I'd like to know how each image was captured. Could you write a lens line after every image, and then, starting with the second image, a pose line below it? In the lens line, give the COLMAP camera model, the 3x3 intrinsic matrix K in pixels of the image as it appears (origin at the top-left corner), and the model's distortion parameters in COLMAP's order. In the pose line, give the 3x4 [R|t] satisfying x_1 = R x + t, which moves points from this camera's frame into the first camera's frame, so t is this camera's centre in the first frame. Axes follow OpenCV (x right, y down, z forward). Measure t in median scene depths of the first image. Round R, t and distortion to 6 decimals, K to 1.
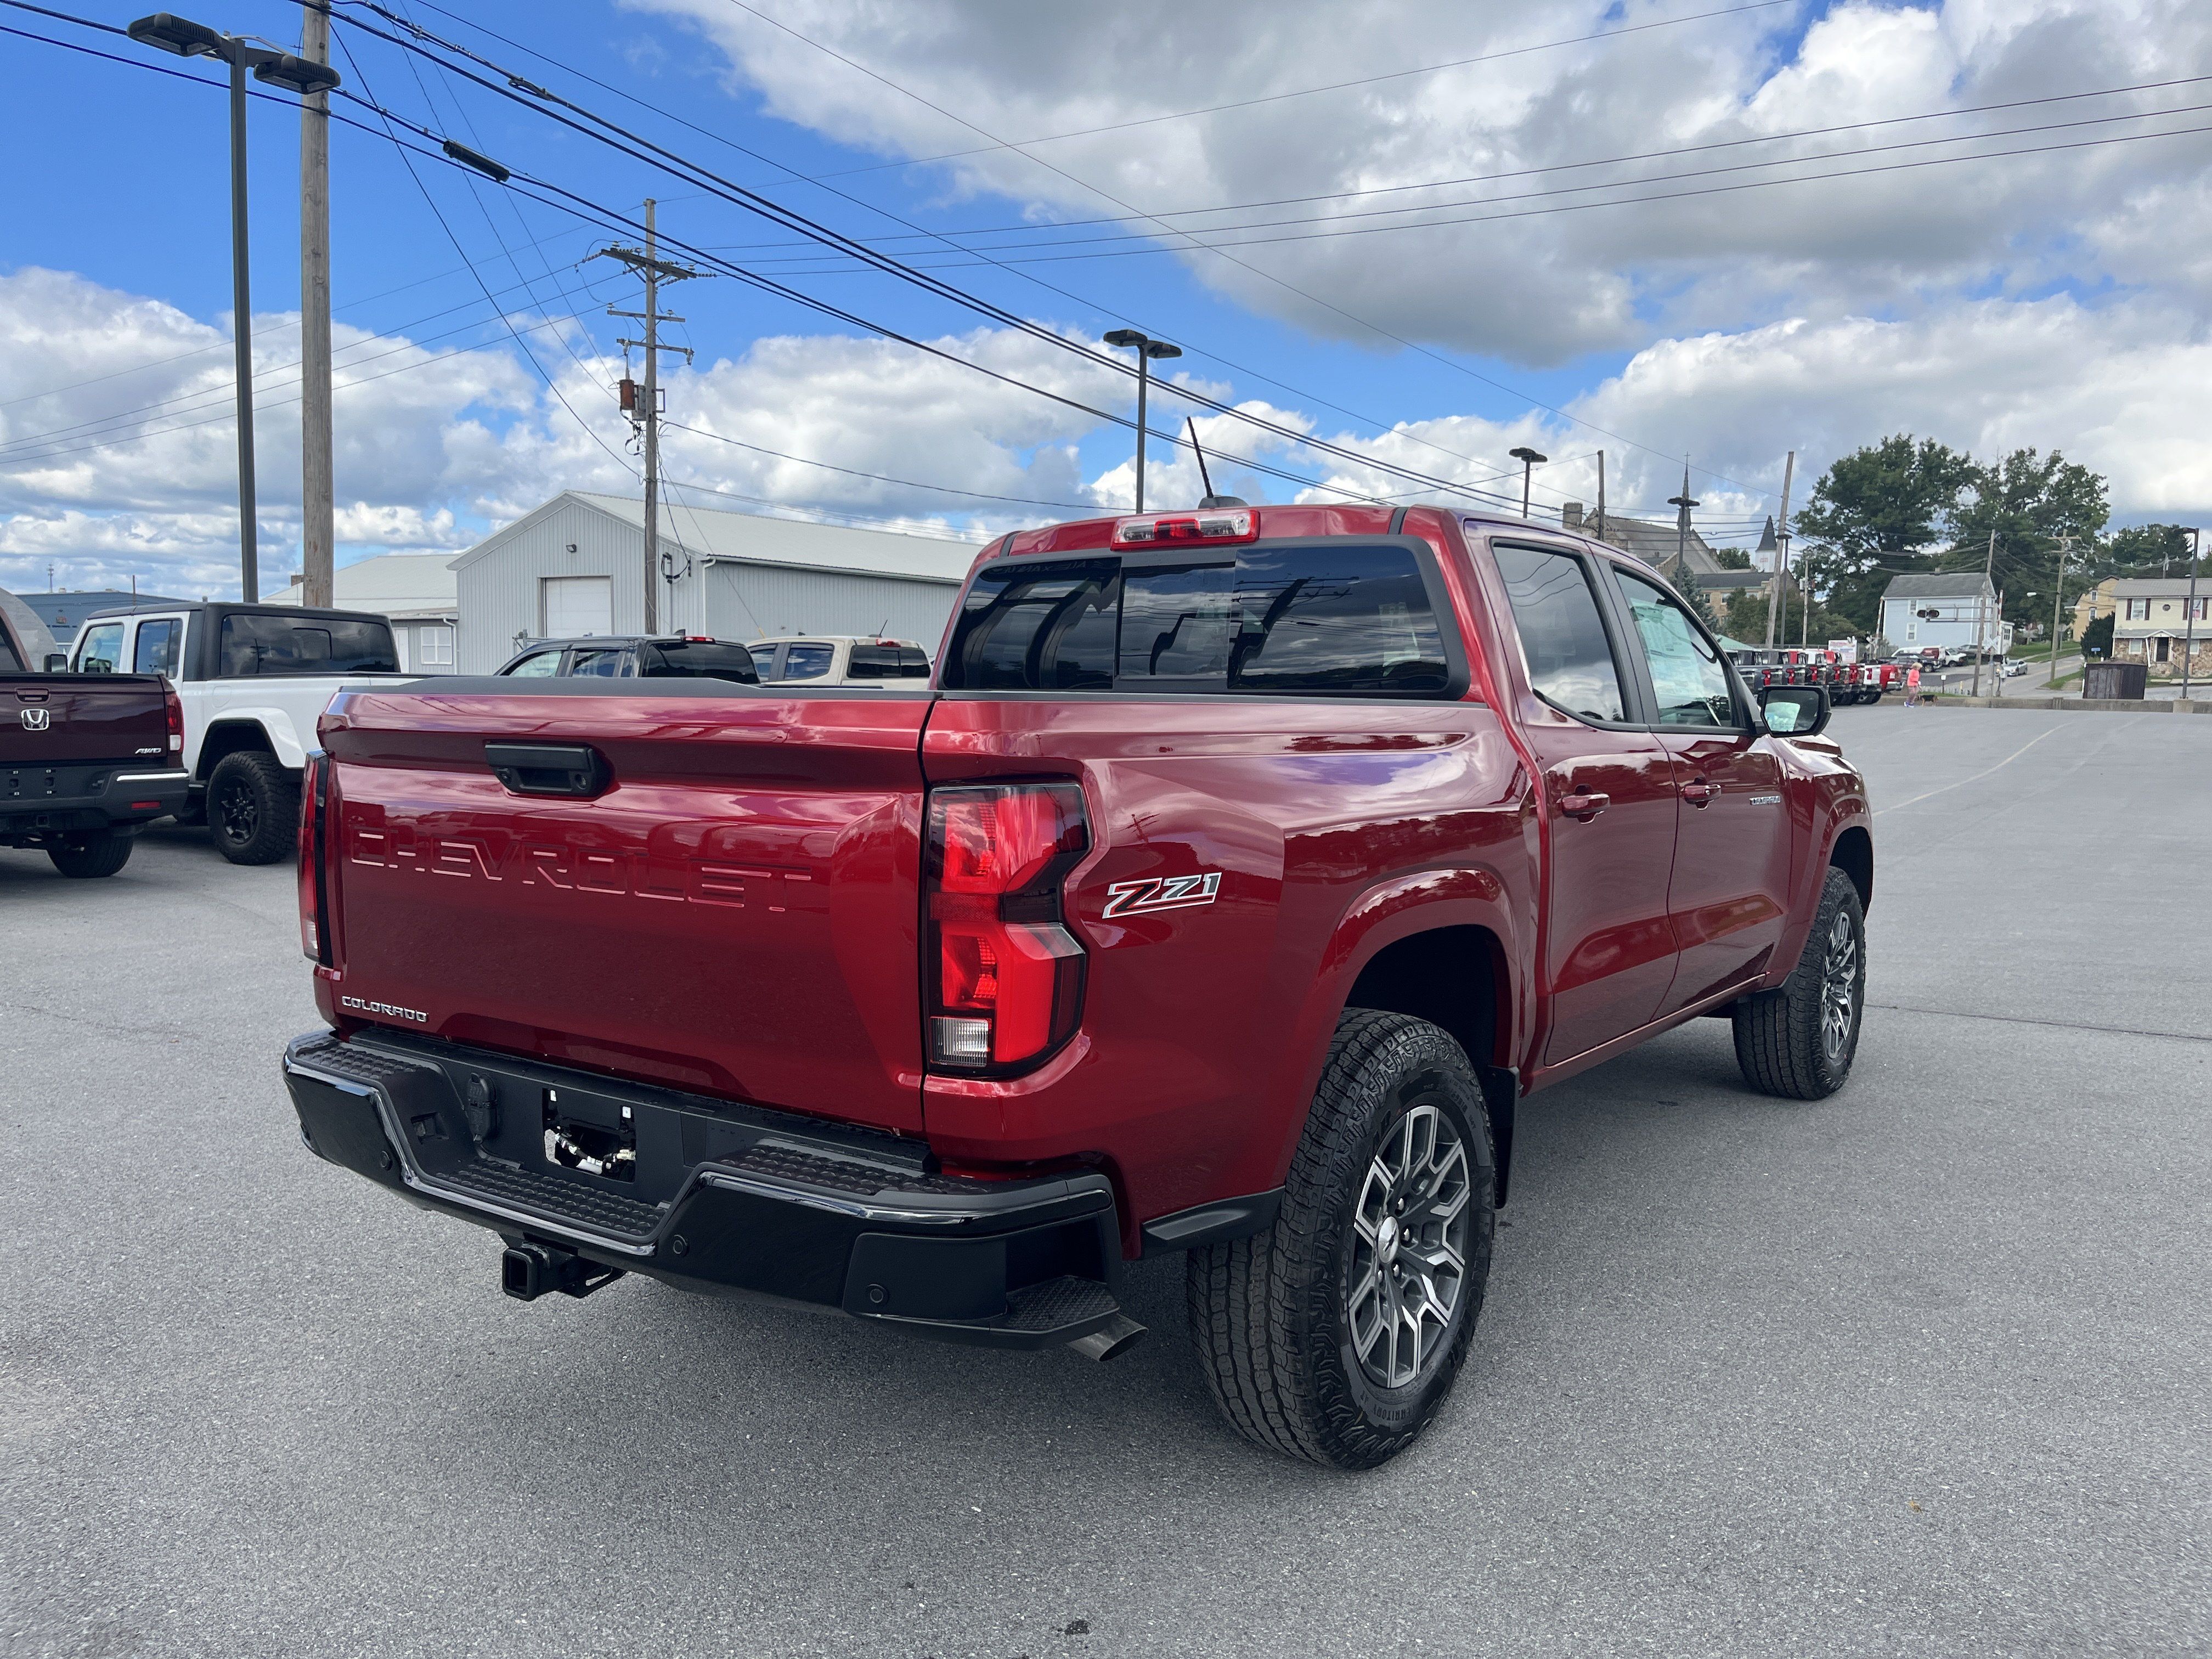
lens RADIAL K [[1680.5, 0, 1106.9], [0, 1680.5, 838.3], [0, 0, 1]] dist [0.056797, -0.088336]
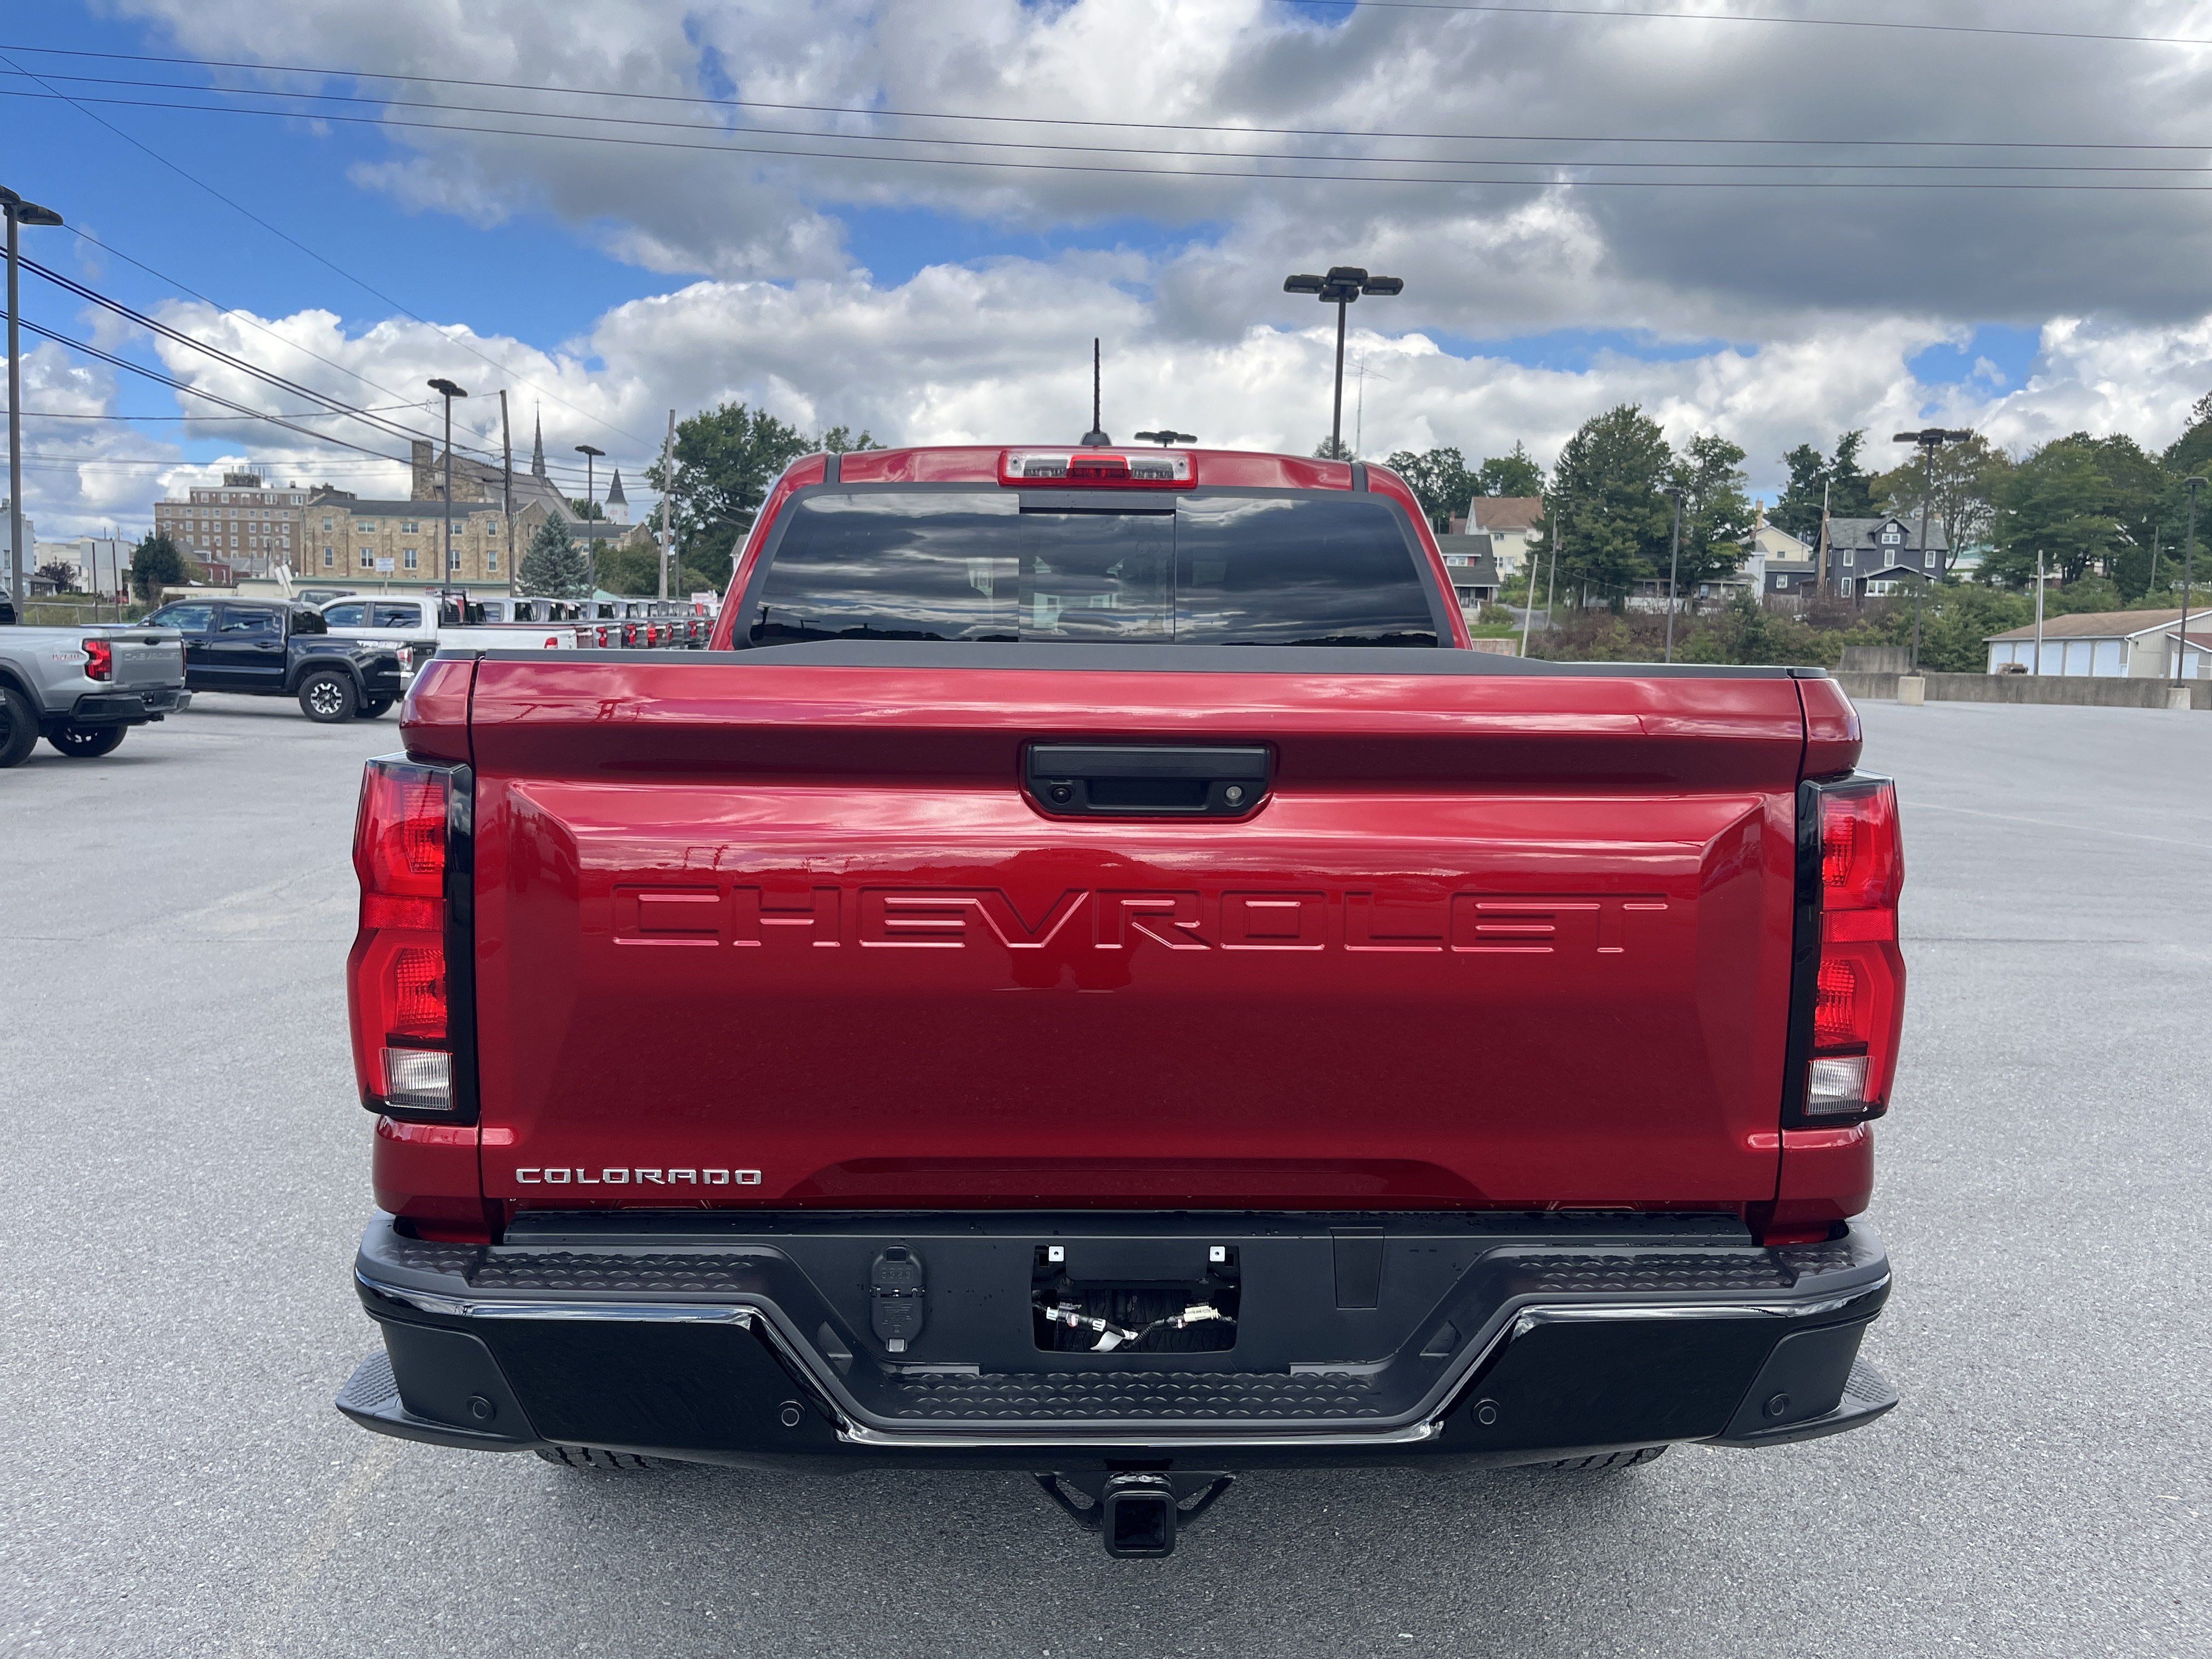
lens RADIAL K [[1680.5, 0, 1108.9], [0, 1680.5, 818.0], [0, 0, 1]] dist [0.056797, -0.088336]
pose [[0.791611, -0.055632, 0.608488, -0.489932], [0.044287, 0.998451, 0.033670, -0.031682], [-0.609419, 0.000295, 0.792848, 0.303651]]
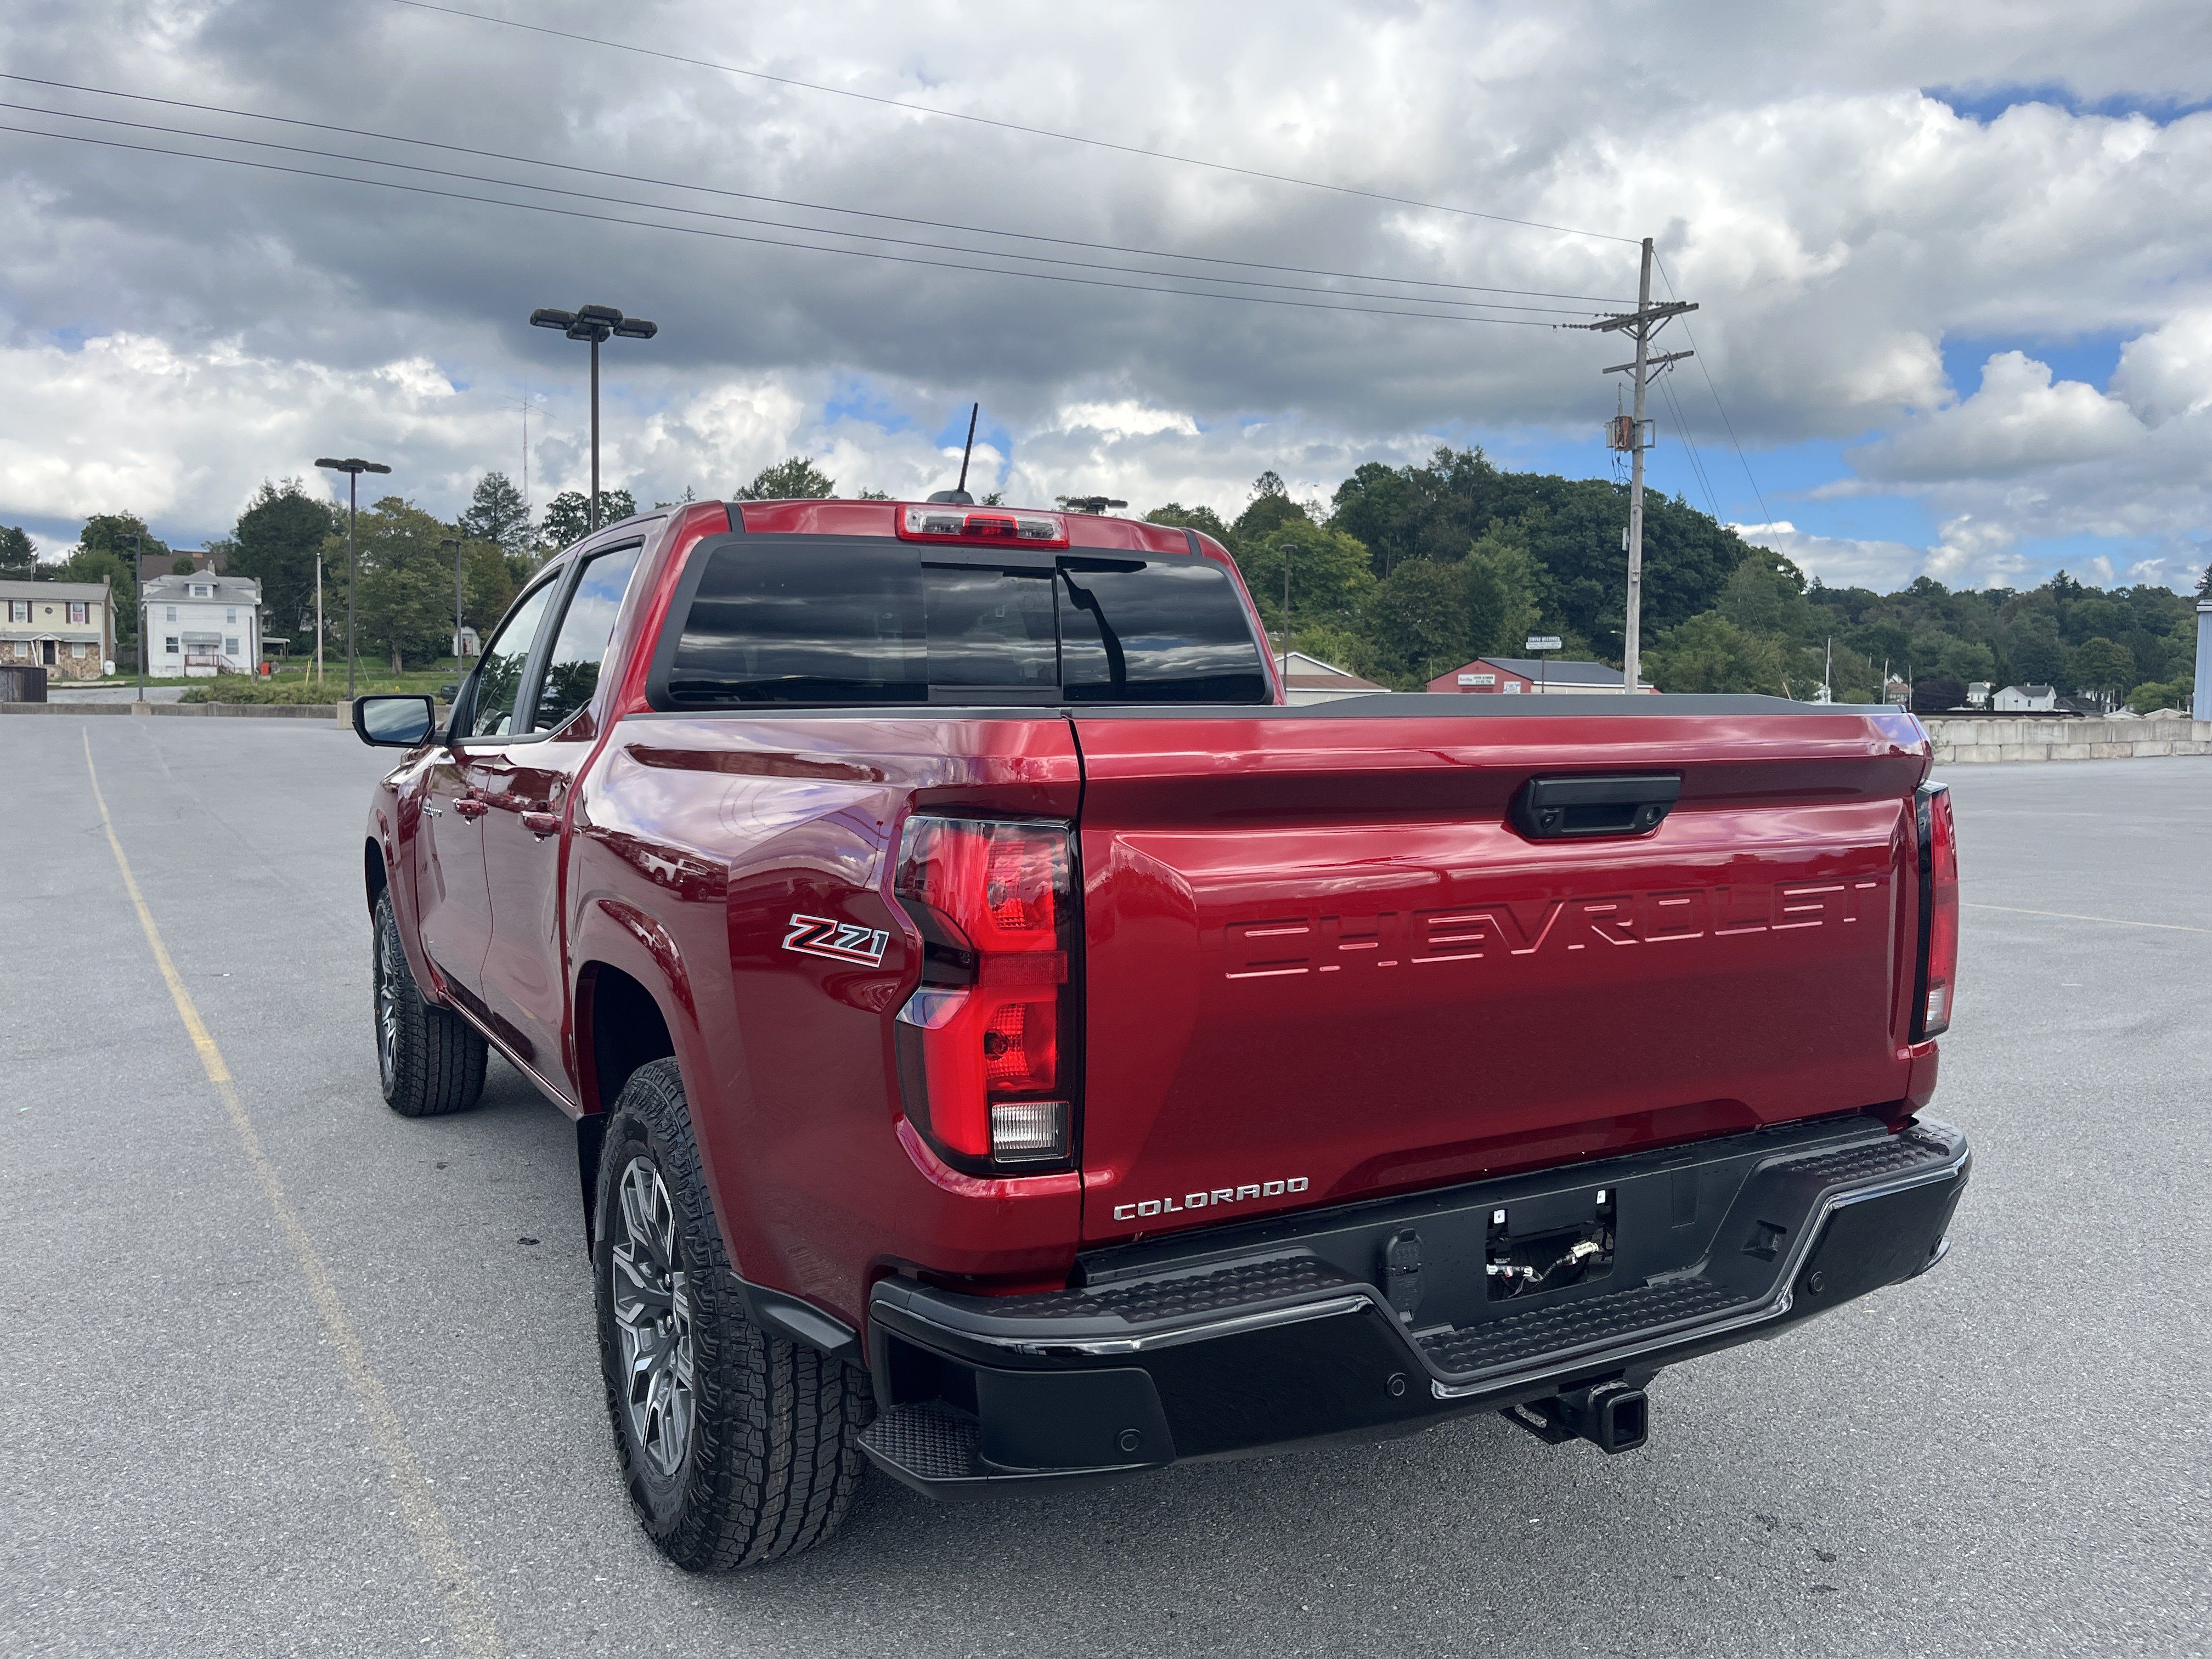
lens RADIAL K [[1680.5, 0, 1094.5], [0, 1680.5, 829.7], [0, 0, 1]] dist [0.056797, -0.088336]
pose [[0.425864, -0.074765, 0.901693, -0.763694], [0.080679, 0.995748, 0.044459, -0.055530], [-0.901183, 0.053814, 0.430086, 0.559920]]
